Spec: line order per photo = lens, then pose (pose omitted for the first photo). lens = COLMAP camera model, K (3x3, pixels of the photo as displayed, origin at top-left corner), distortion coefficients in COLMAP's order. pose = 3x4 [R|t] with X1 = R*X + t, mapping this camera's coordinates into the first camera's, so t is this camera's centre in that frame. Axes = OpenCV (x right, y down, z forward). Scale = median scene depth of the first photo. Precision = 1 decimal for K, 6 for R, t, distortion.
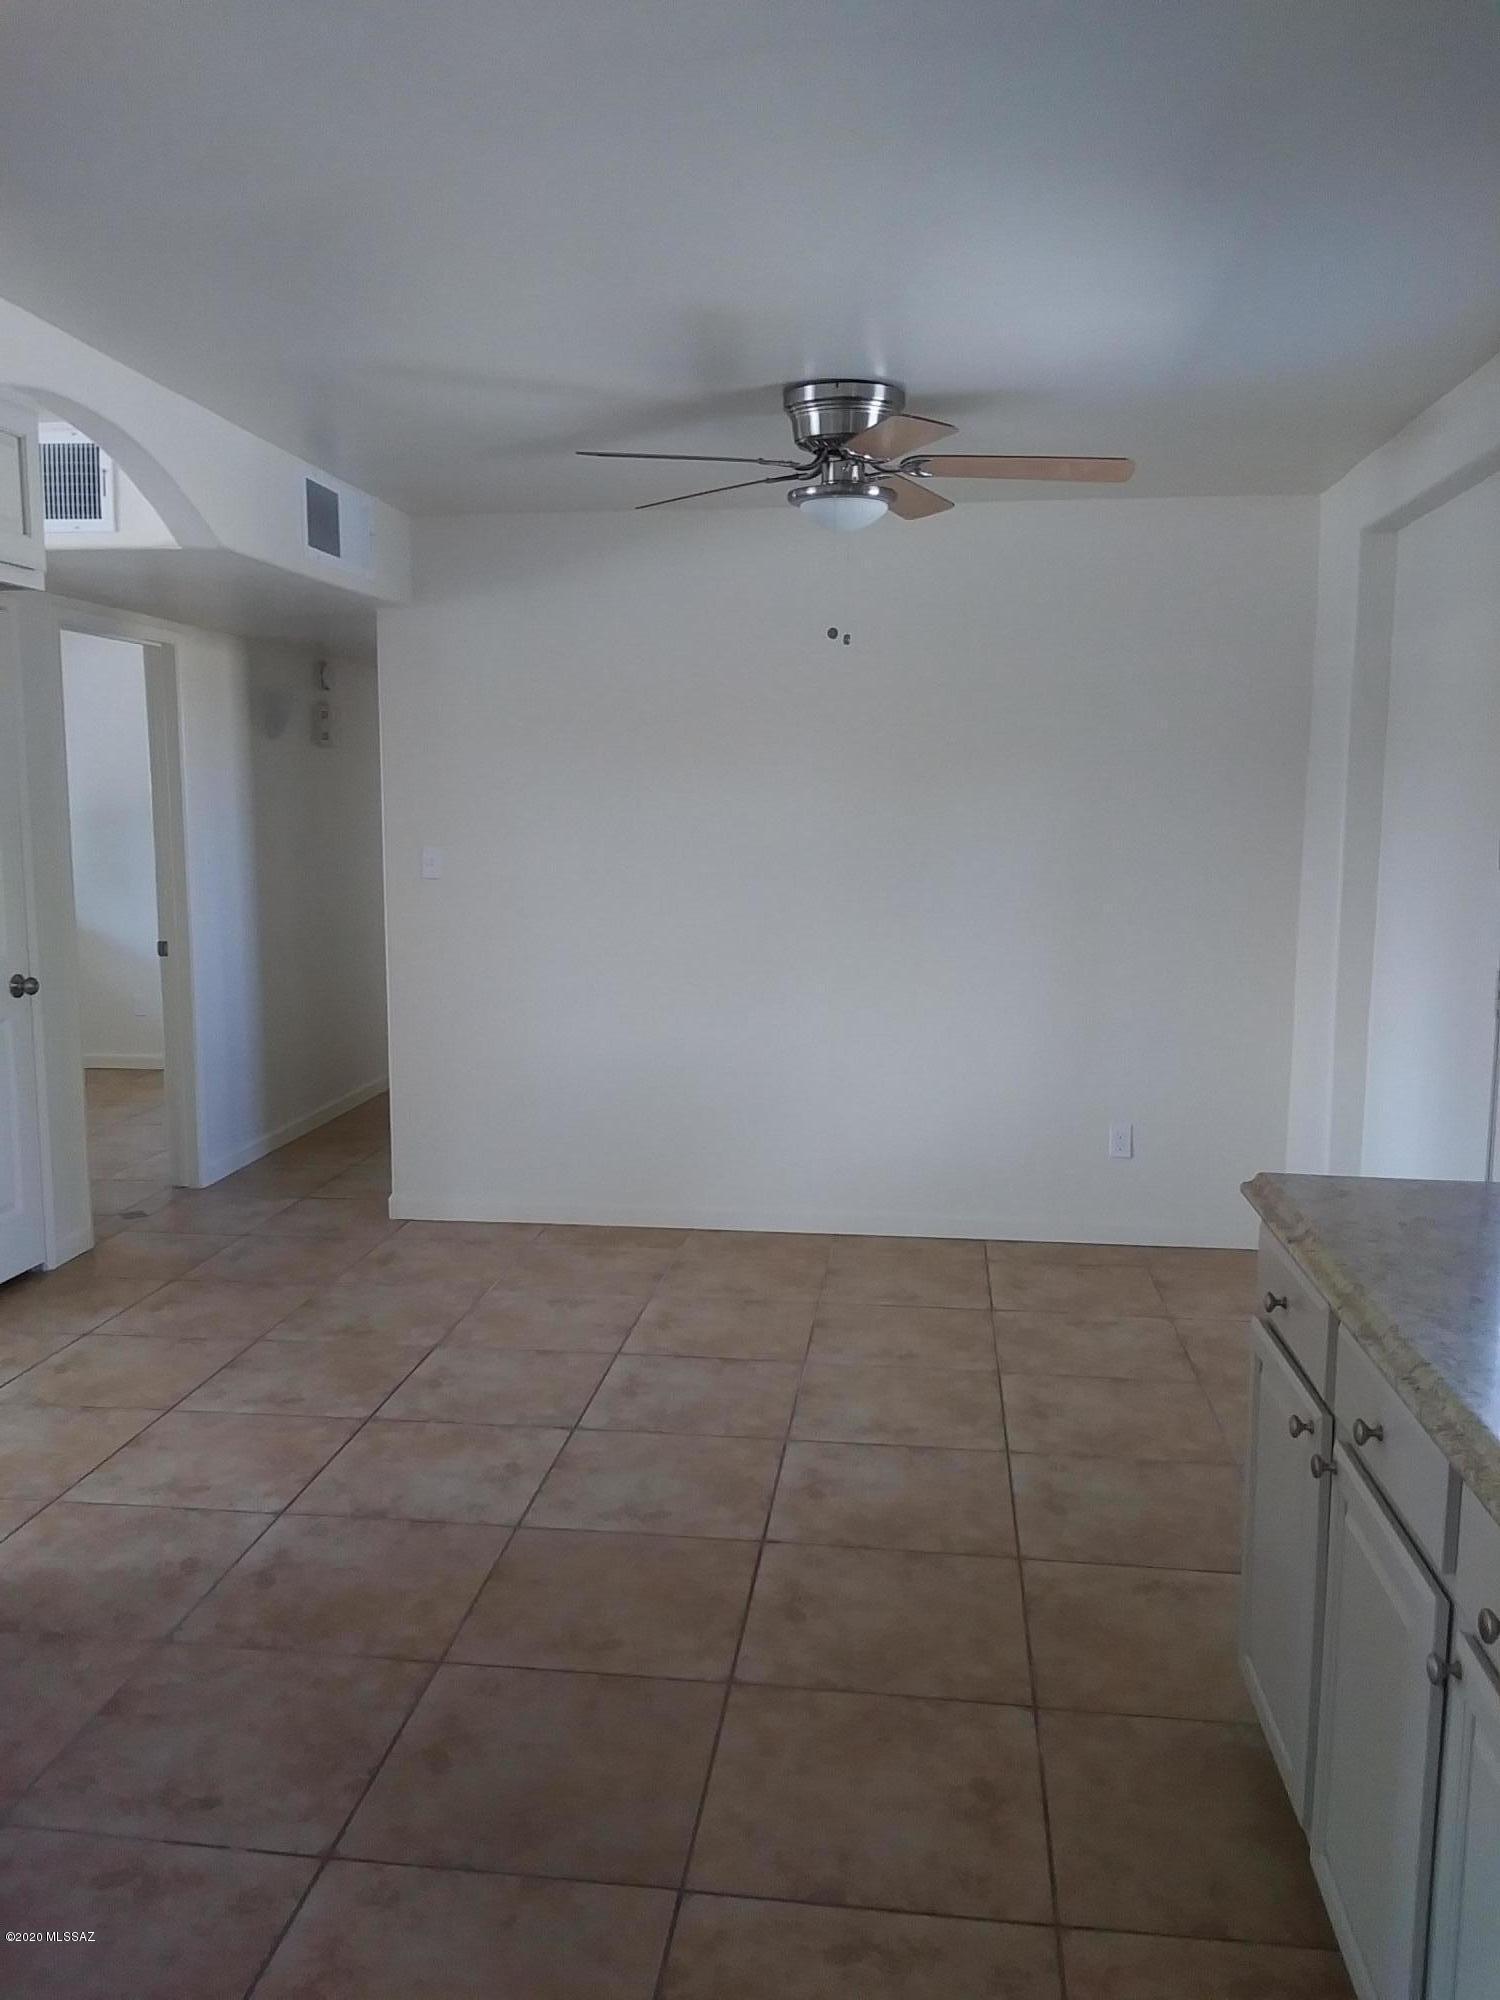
lens RADIAL K [[1558.2, 0, 756.8], [0, 1558.2, 1005.5], [0, 0, 1]] dist [0.049554, -0.069073]
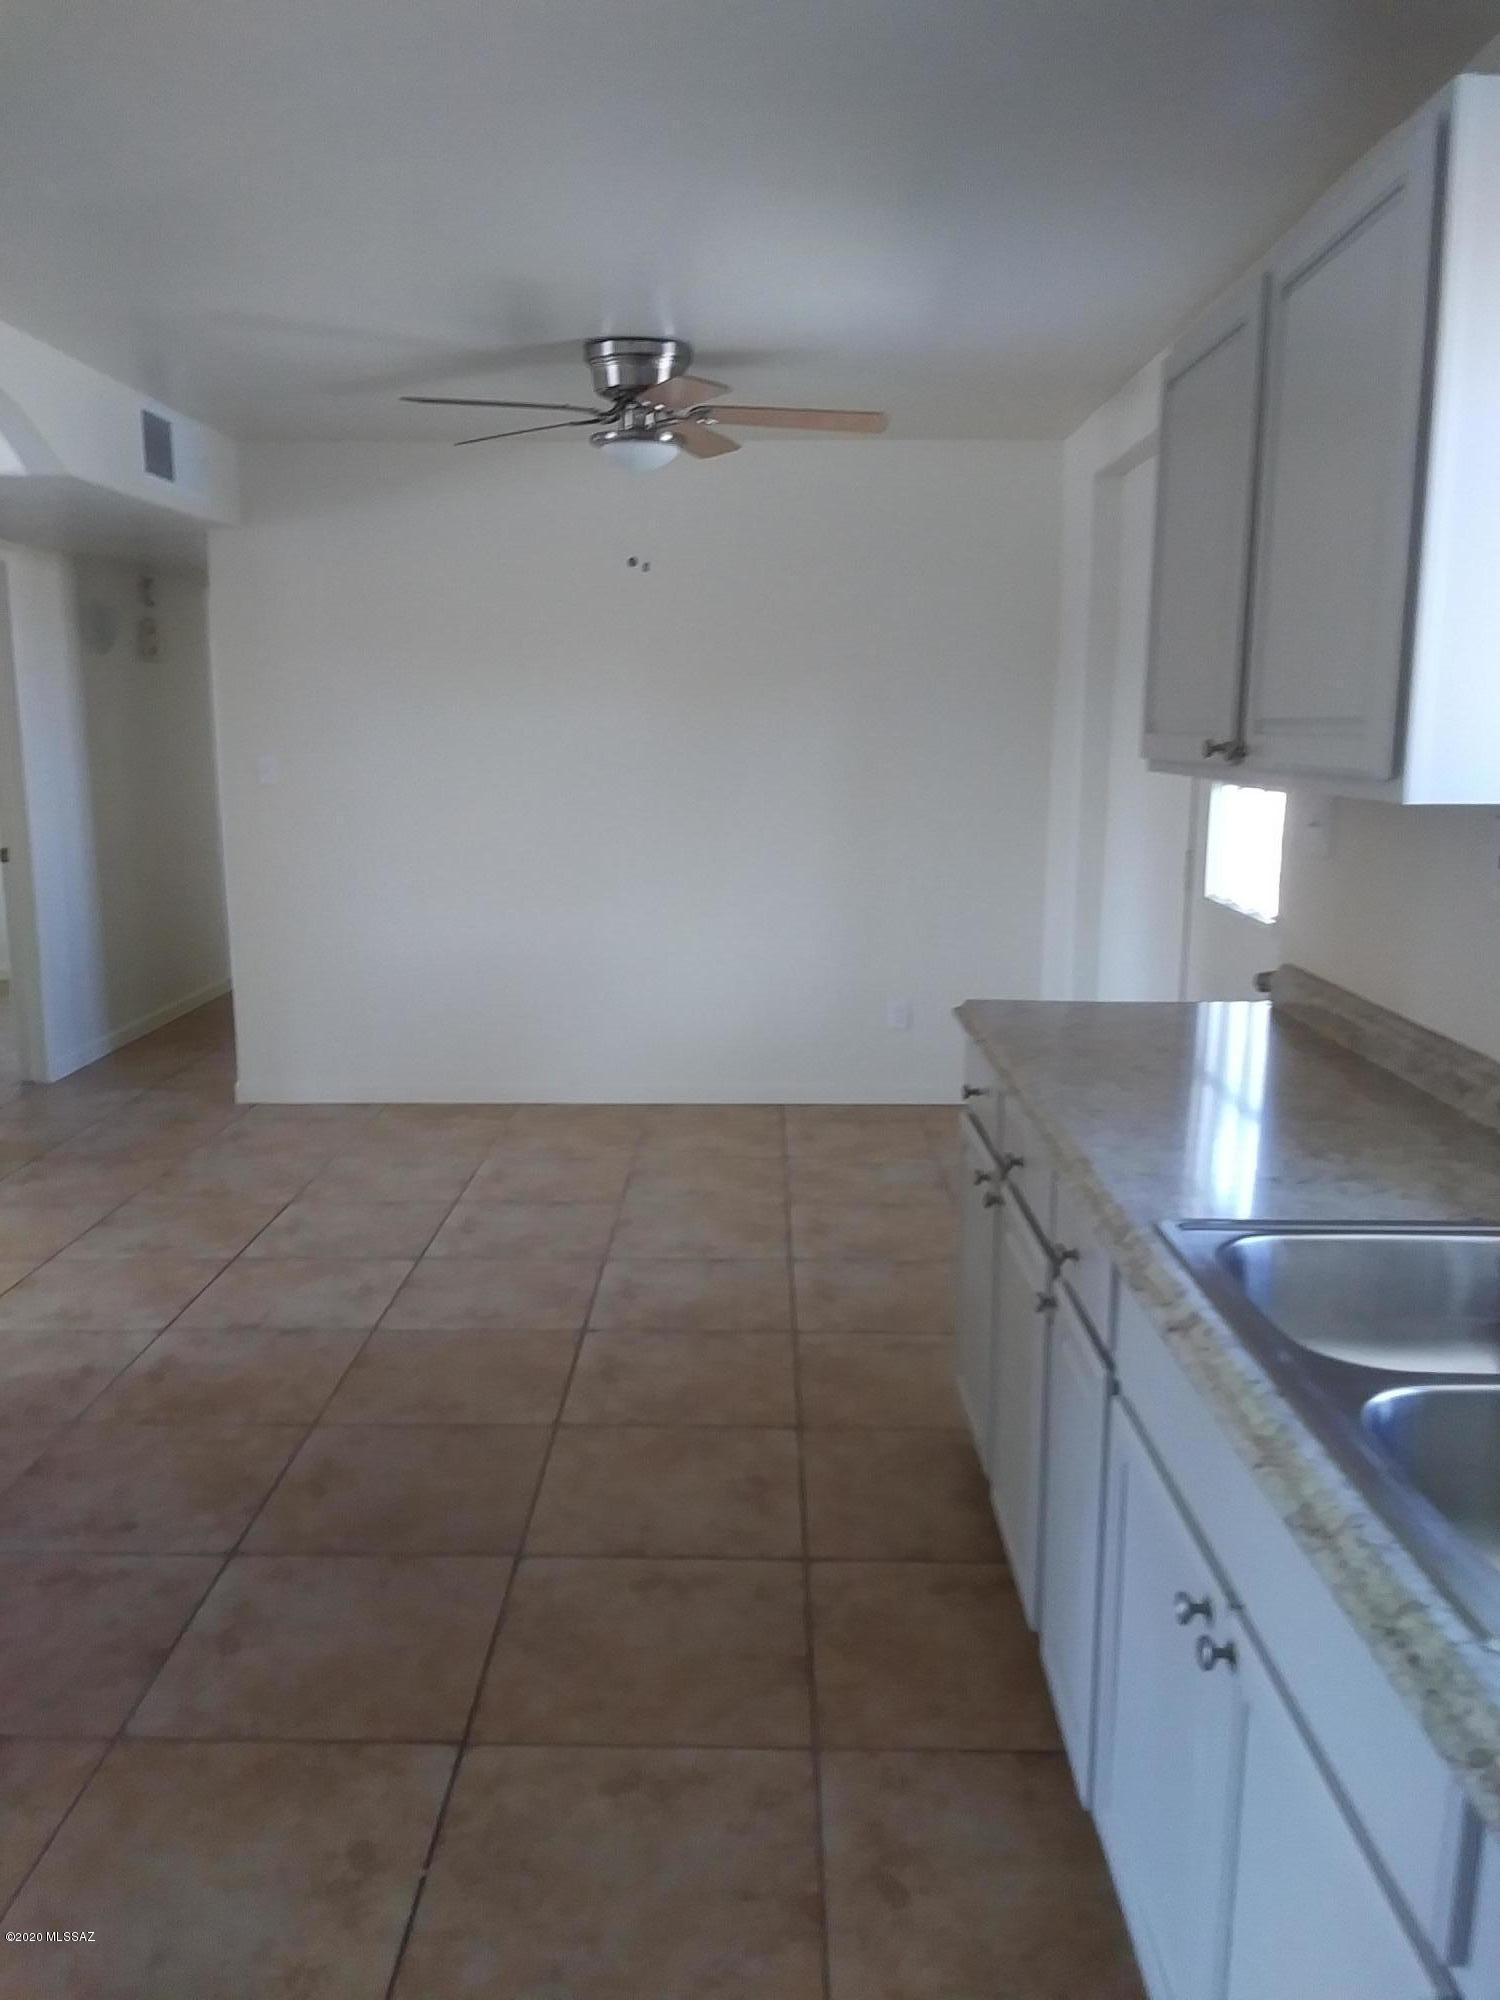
lens RADIAL K [[1558.2, 0, 750.4], [0, 1558.2, 995.2], [0, 0, 1]] dist [0.049554, -0.069073]
pose [[0.994355, -0.018939, 0.104396, 0.009135], [0.014397, 0.998924, 0.044093, 0.030027], [-0.105119, -0.042342, 0.993558, -0.164046]]
